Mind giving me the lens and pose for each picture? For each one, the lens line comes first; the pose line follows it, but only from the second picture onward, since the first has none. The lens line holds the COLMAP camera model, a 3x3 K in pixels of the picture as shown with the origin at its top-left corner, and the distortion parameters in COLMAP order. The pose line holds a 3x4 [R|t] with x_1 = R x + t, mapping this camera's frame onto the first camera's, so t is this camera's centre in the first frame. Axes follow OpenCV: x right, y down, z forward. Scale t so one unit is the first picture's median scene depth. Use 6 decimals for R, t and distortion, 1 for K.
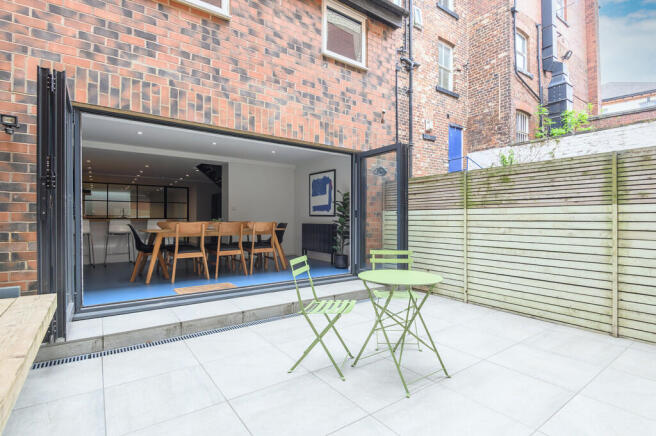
lens RADIAL K [[320.5, 0, 348.8], [0, 320.5, 218.5], [0, 0, 1]] dist [0.001014, 0.000155]
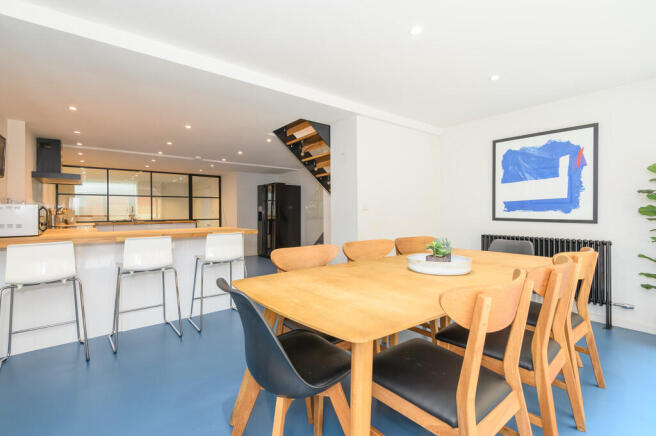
lens RADIAL K [[296.8, 0, 328.0], [0, 296.8, 218.0], [0, 0, 1]] dist [-0.002345, -0.000574]
pose [[0.999934, -0.010527, 0.004600, -0.404439], [0.010403, 0.999603, 0.026175, -0.026916], [-0.004873, -0.026125, 0.999647, 0.514403]]
